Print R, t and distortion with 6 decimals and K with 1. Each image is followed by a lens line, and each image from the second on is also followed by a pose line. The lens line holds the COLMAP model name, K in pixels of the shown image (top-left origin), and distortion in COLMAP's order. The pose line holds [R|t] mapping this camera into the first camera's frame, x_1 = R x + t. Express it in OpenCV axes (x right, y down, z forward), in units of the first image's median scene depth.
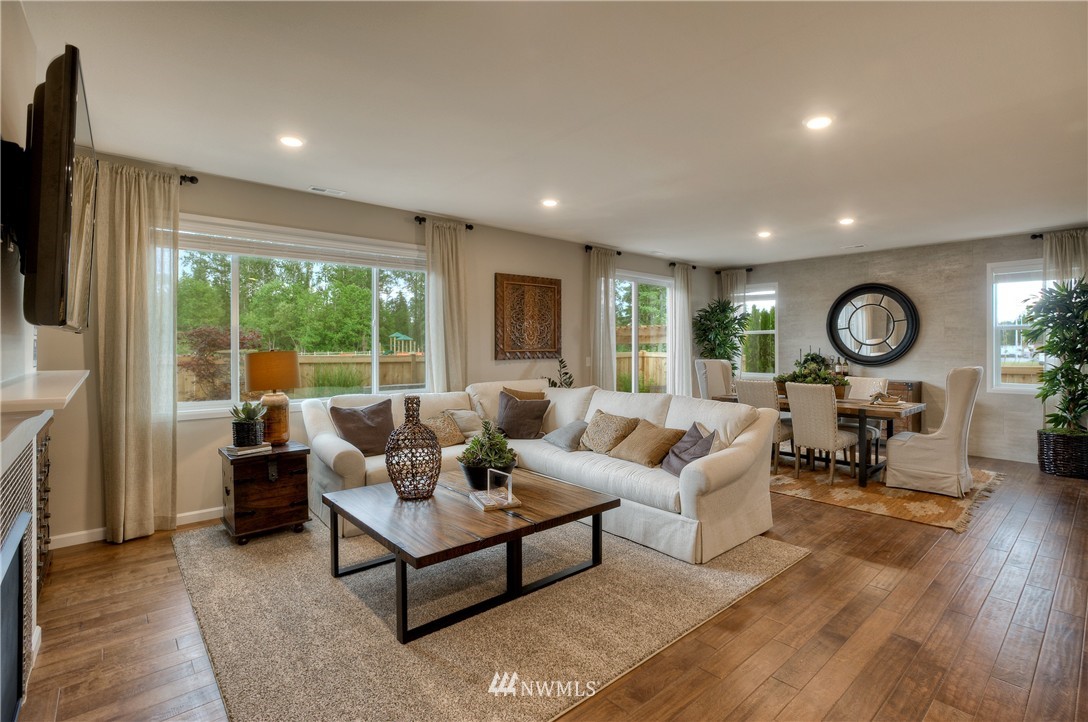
lens RADIAL K [[520.4, 0, 548.2], [0, 520.4, 351.3], [0, 0, 1]] dist [-0.042170, 0.024471]
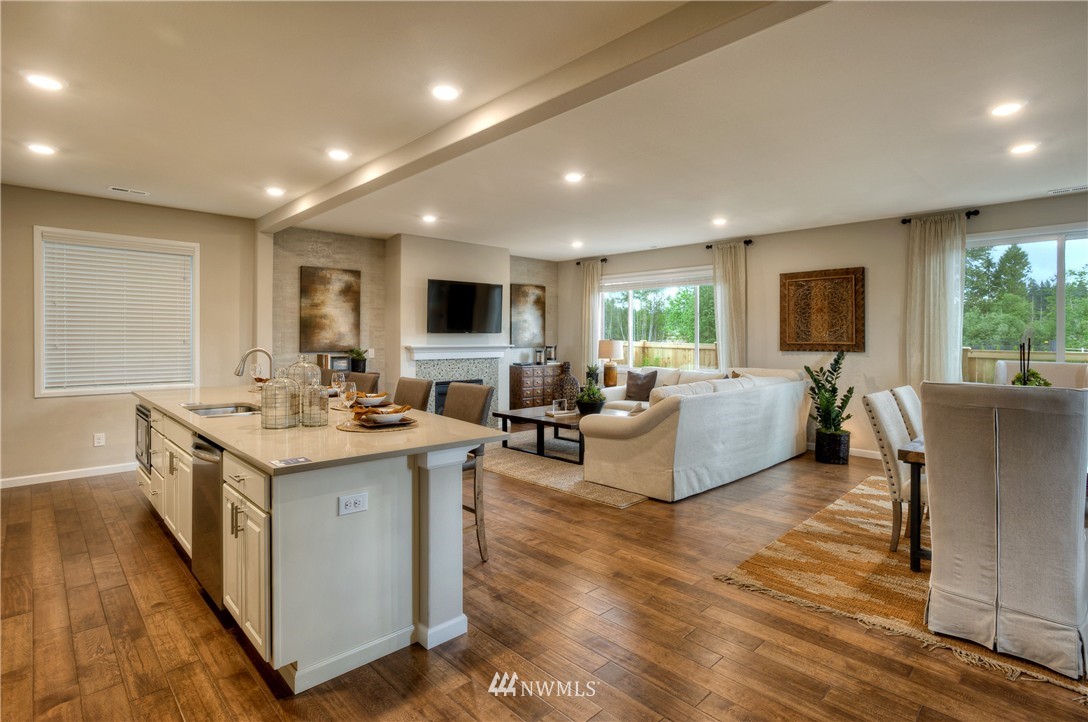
lens RADIAL K [[529.1, 0, 567.8], [0, 529.1, 358.3], [0, 0, 1]] dist [-0.039612, 0.029718]
pose [[0.067523, 0.039883, -0.996920, 0.990146], [-0.011710, 0.999164, 0.039179, -0.006387], [0.997649, 0.009029, 0.067934, 0.449317]]
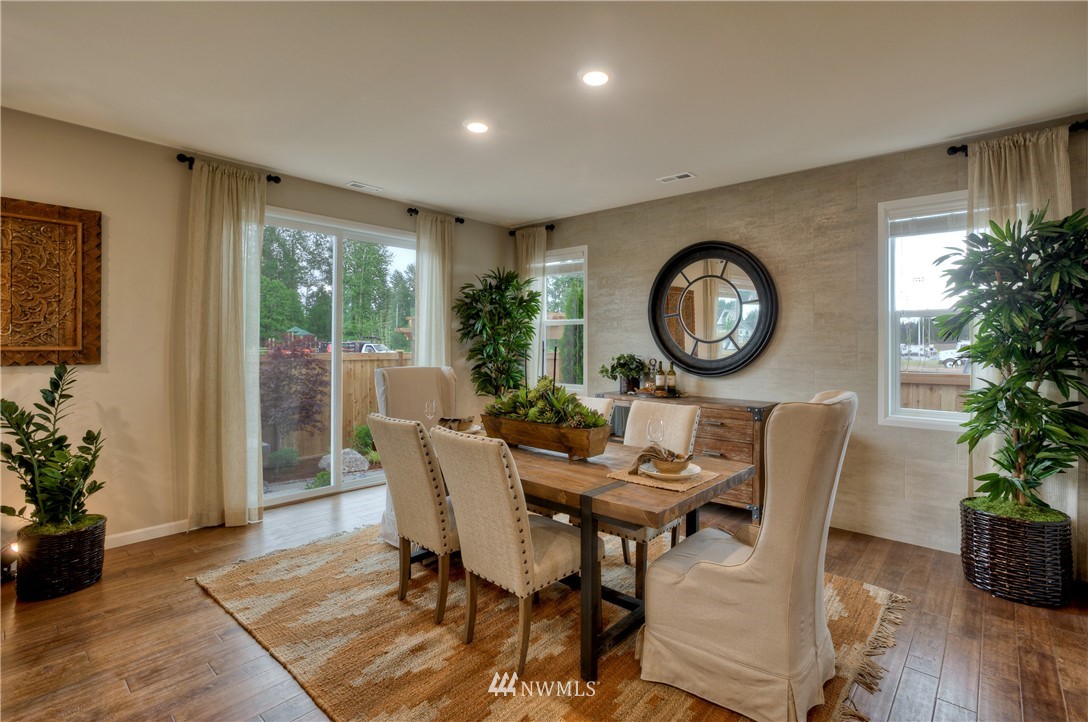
lens RADIAL K [[513.7, 0, 550.0], [0, 513.7, 345.4], [0, 0, 1]] dist [-0.042856, 0.026216]
pose [[0.993777, 0.005303, 0.111260, 0.442678], [-0.004687, 0.999972, -0.005805, -0.004654], [-0.111287, 0.005247, 0.993774, 0.490935]]
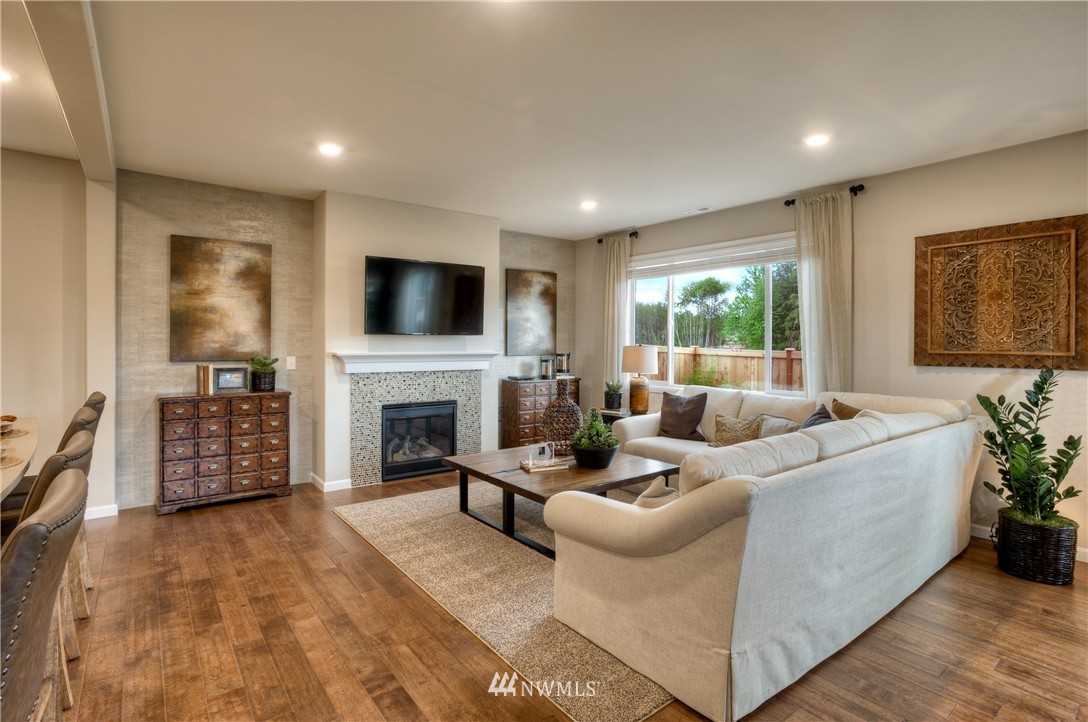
lens RADIAL K [[529.1, 0, 567.8], [0, 529.1, 358.3], [0, 0, 1]] dist [-0.039612, 0.029718]
pose [[-0.036689, 0.030961, -0.998847, 0.584816], [-0.016053, 0.999373, 0.031567, -0.006694], [0.999198, 0.017193, -0.036169, 0.557793]]
